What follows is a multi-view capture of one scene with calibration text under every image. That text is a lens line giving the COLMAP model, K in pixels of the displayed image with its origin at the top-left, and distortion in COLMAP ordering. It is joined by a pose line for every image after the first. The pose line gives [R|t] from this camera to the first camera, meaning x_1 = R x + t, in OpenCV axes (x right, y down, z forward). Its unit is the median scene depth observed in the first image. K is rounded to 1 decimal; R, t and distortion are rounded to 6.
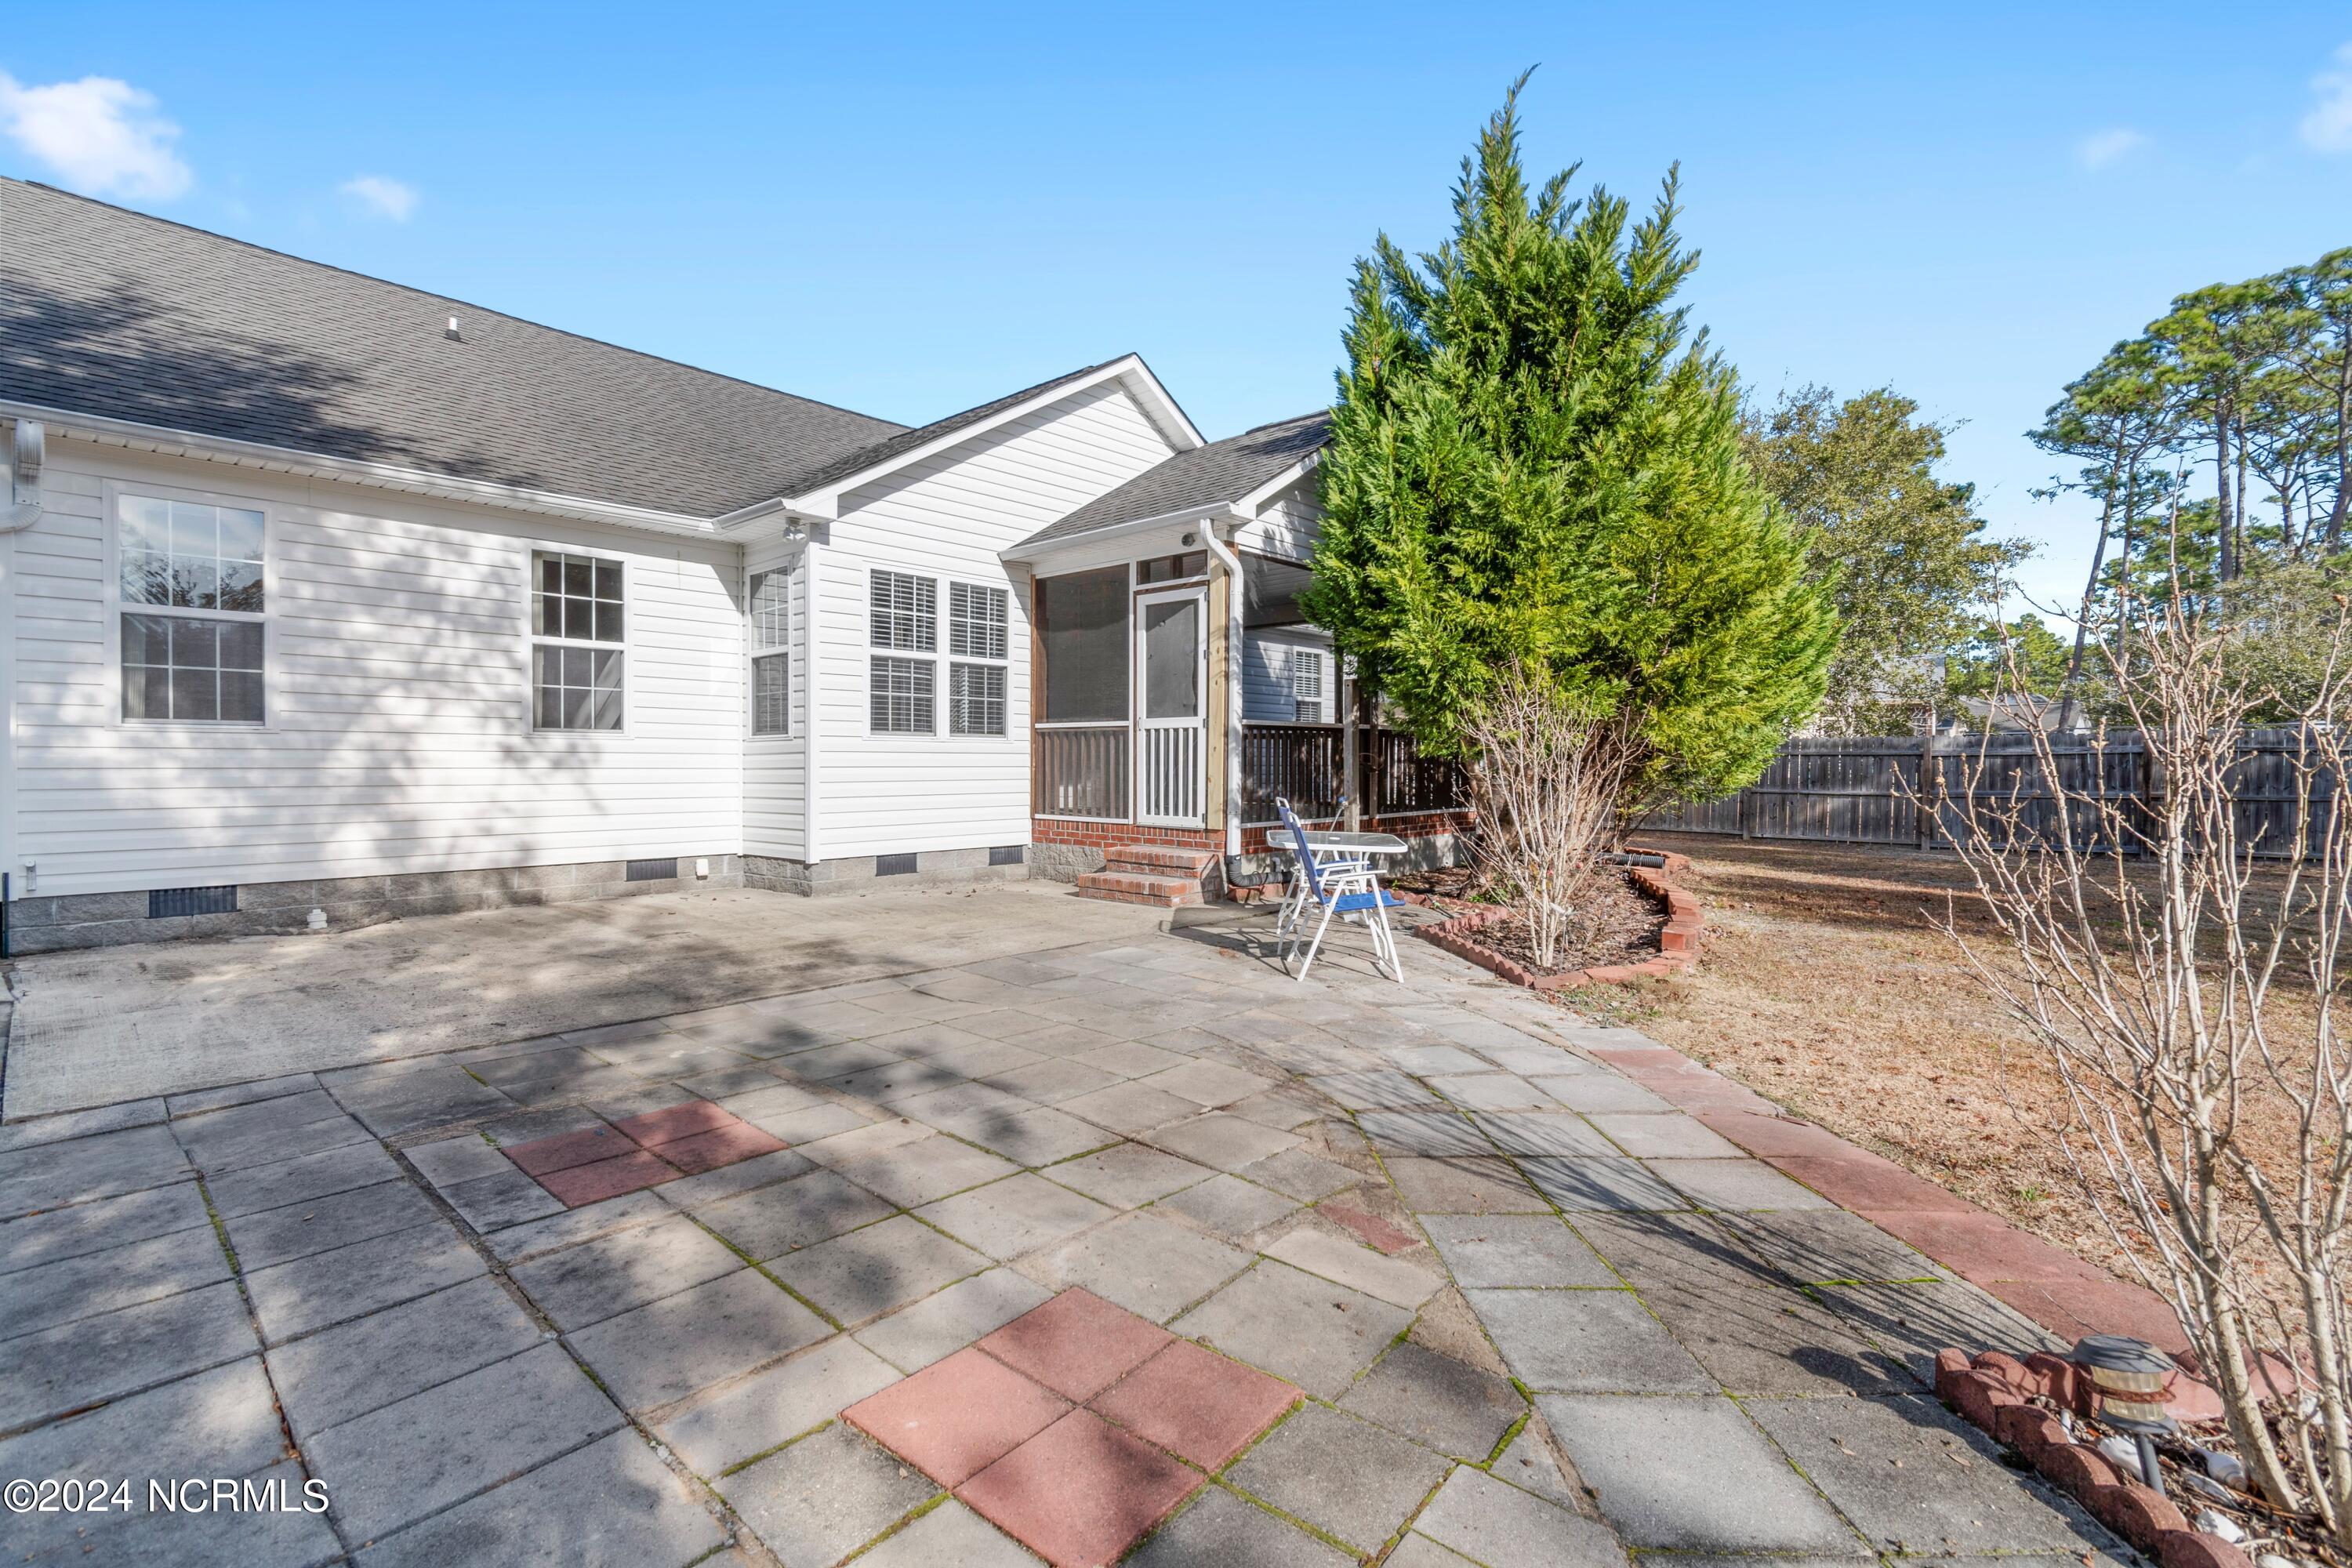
lens RADIAL K [[1063.8, 0, 1173.5], [0, 1063.8, 774.1], [0, 0, 1]] dist [0.001185, 0.000528]
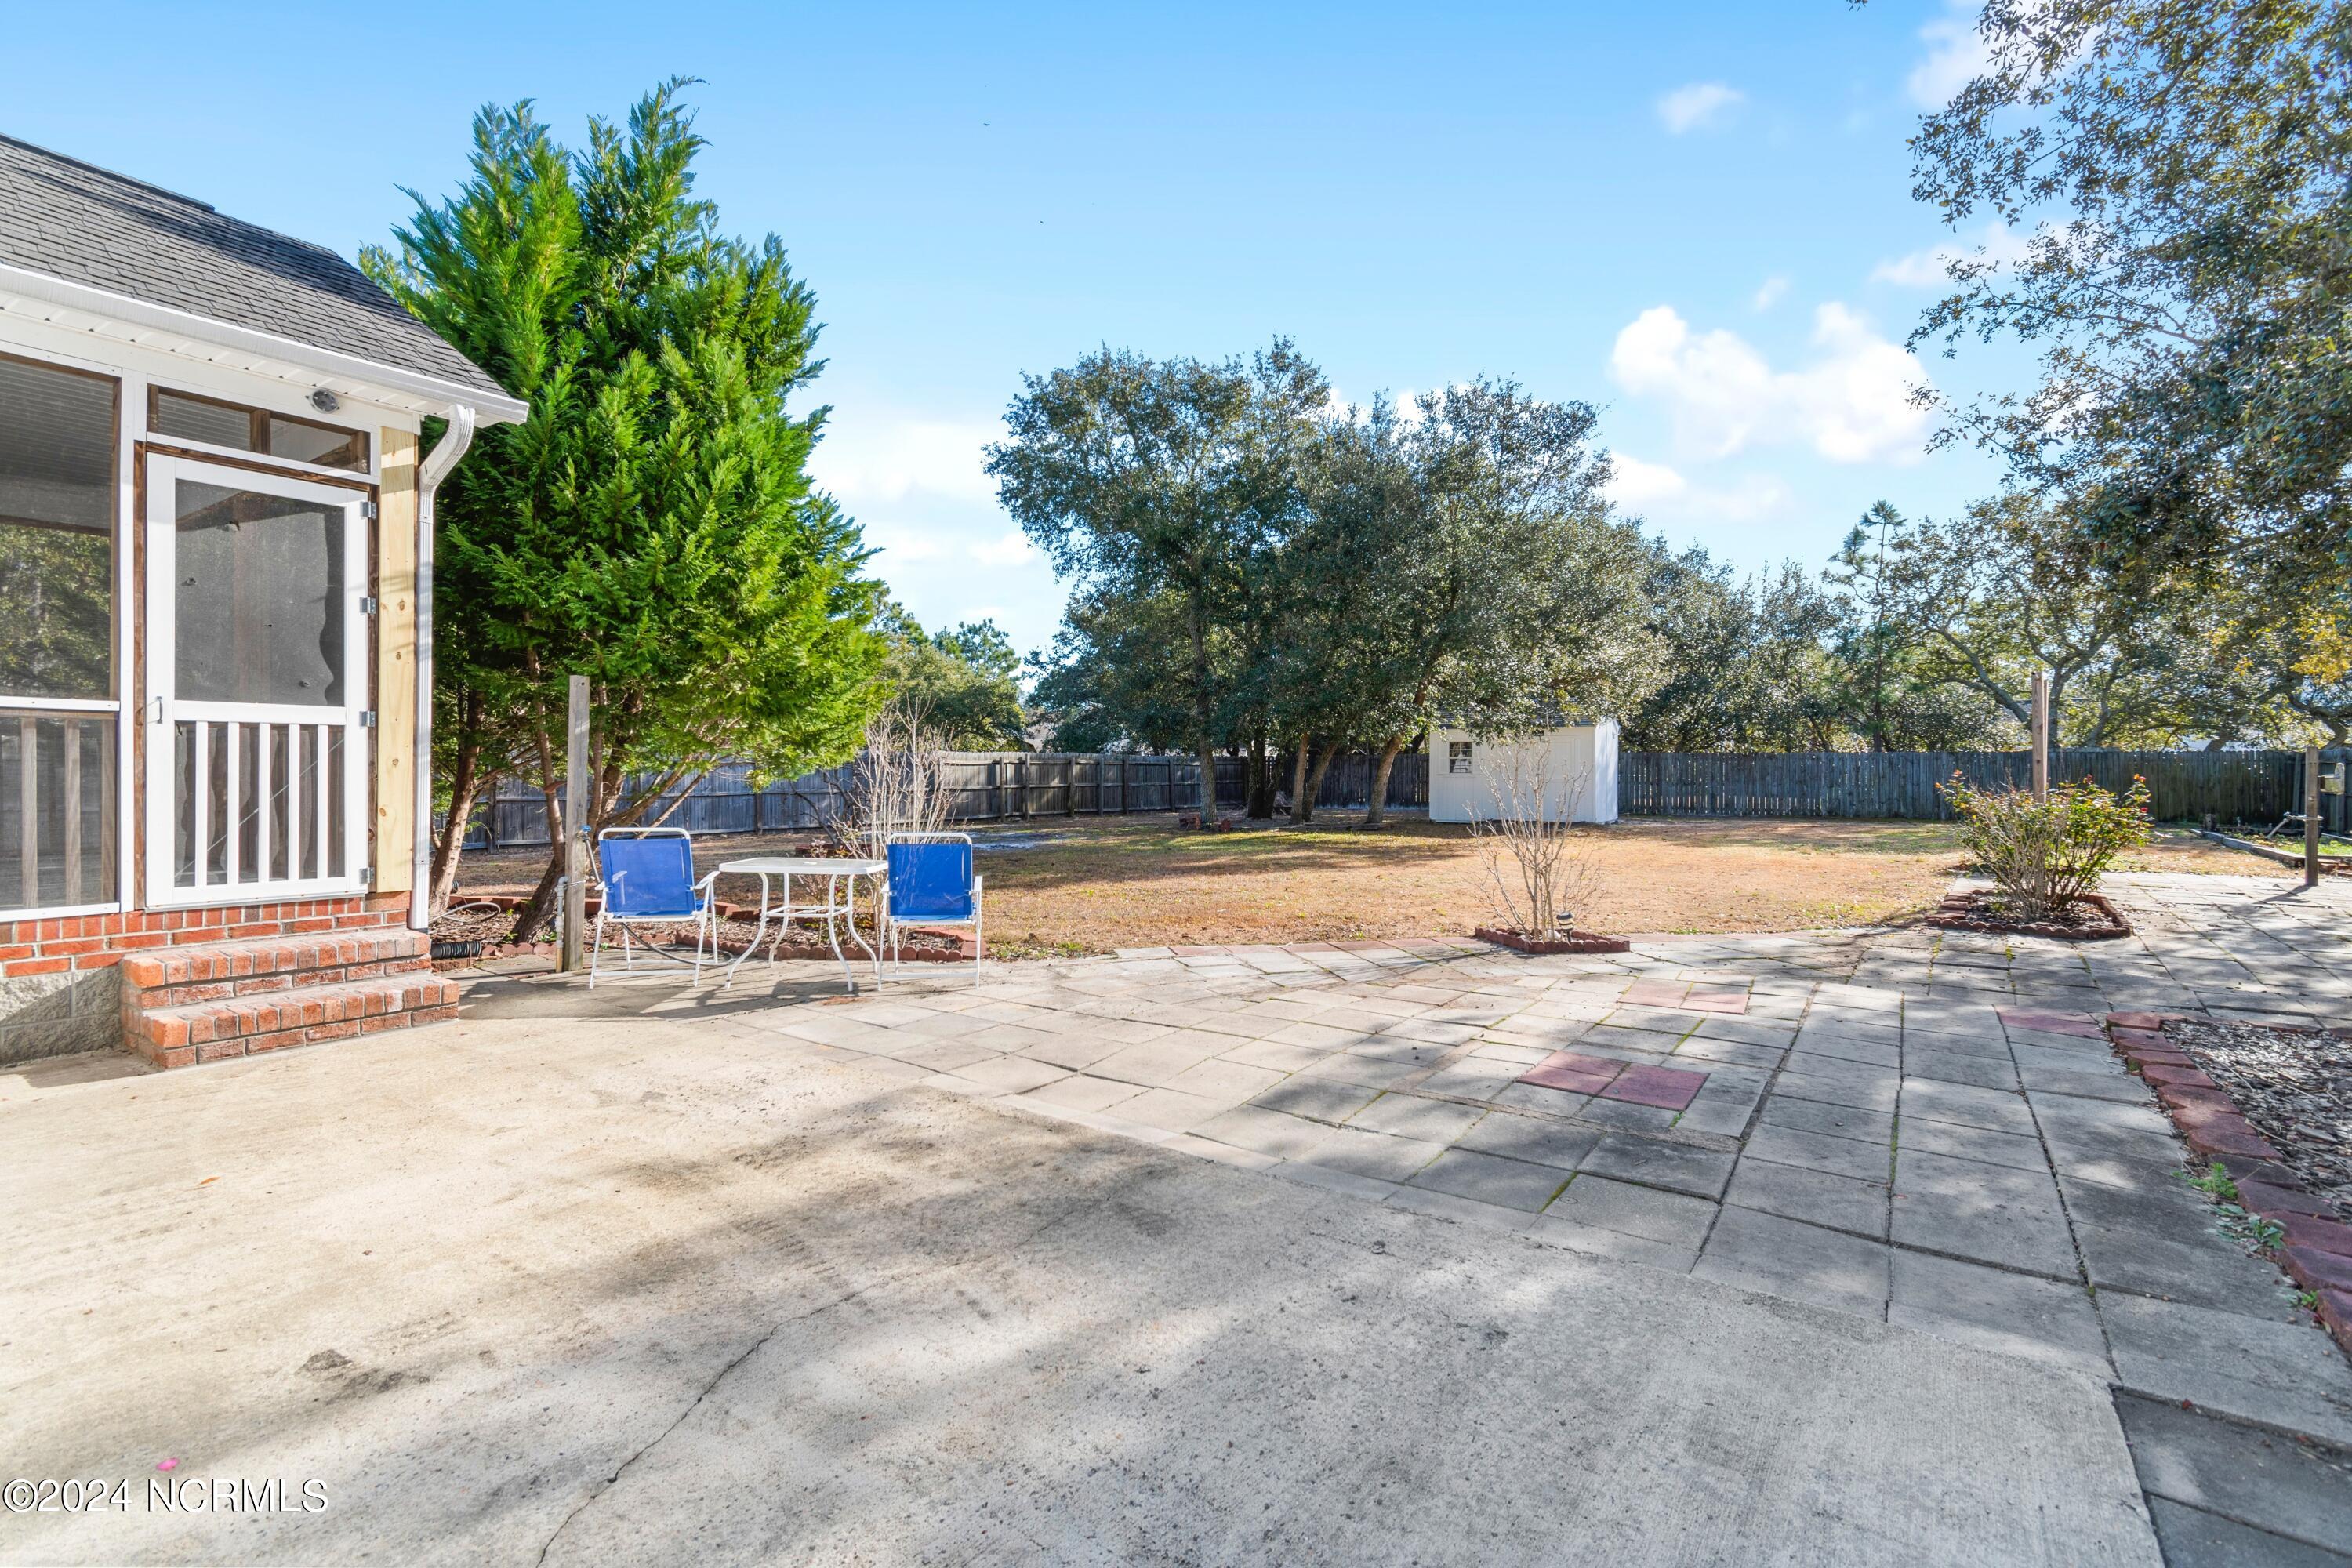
lens RADIAL K [[1063.8, 0, 1173.5], [0, 1063.8, 774.1], [0, 0, 1]] dist [0.001185, 0.000528]
pose [[-0.137349, -0.007731, 0.990493, -1.442041], [0.009310, 0.999915, 0.009095, -0.040710], [-0.990479, 0.010470, -0.137265, 1.429584]]
